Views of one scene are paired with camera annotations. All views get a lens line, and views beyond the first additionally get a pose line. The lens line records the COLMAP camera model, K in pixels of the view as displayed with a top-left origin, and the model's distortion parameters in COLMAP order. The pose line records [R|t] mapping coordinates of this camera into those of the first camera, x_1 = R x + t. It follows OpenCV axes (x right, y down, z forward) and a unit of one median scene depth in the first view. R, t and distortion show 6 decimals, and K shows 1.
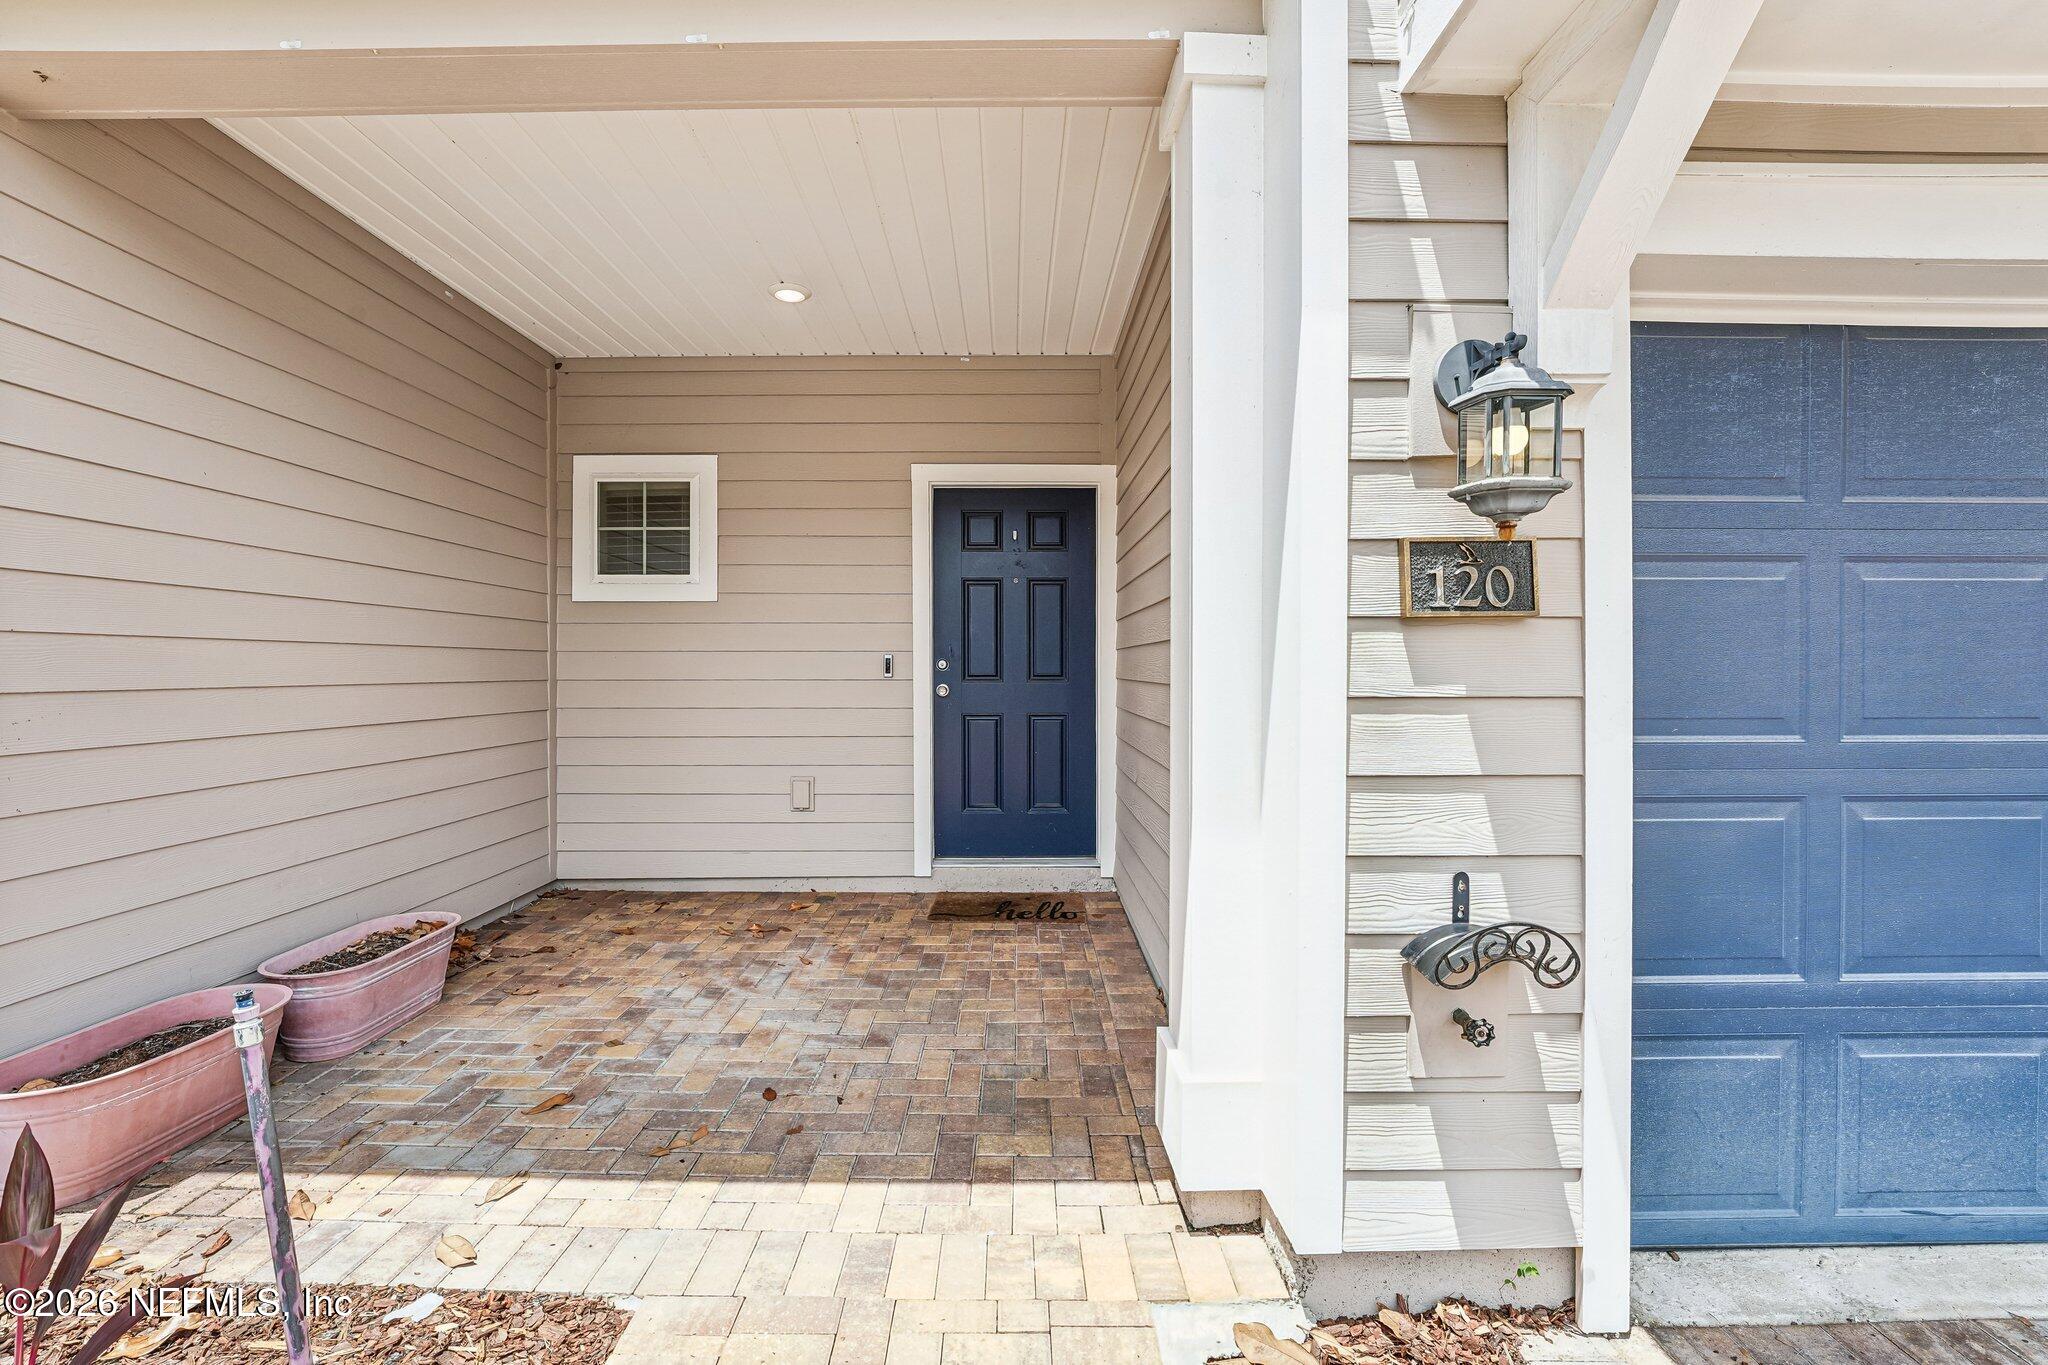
lens RADIAL K [[847.2, 0, 1024.0], [0, 847.2, 682.5], [0, 0, 1]] dist [-0.001884, -0.000173]
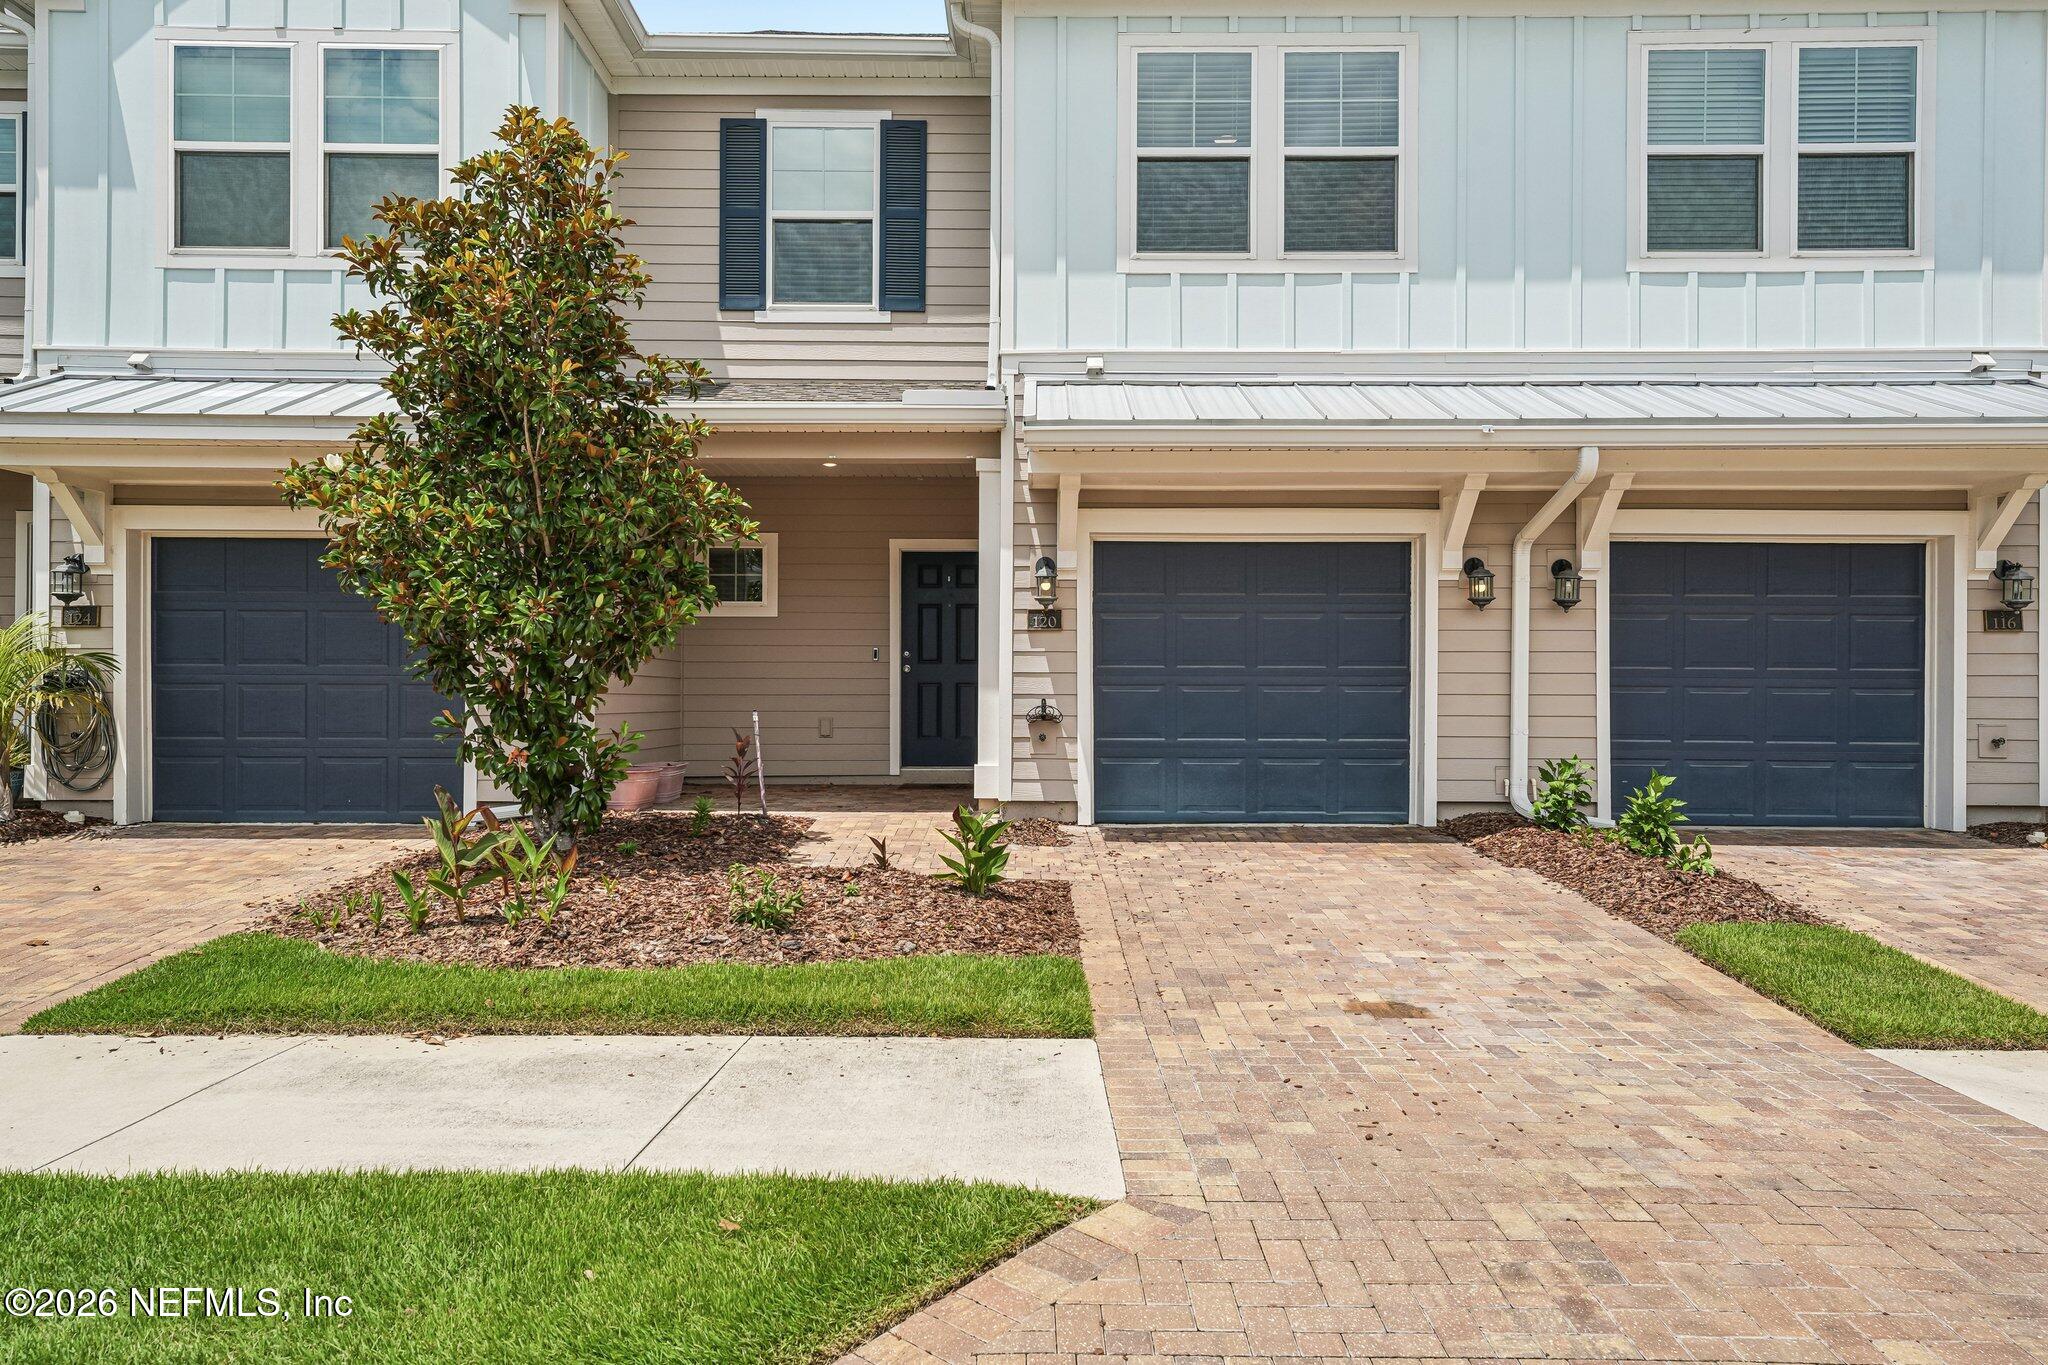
lens RADIAL K [[1401.1, 0, 1024.0], [0, 1401.1, 682.5], [0, 0, 1]] dist [0.000634, -0.000004]
pose [[0.999838, 0.002438, -0.017824, 0.467800], [-0.002941, 0.999596, -0.028253, 0.283214], [0.017748, 0.028300, 0.999442, -4.454368]]
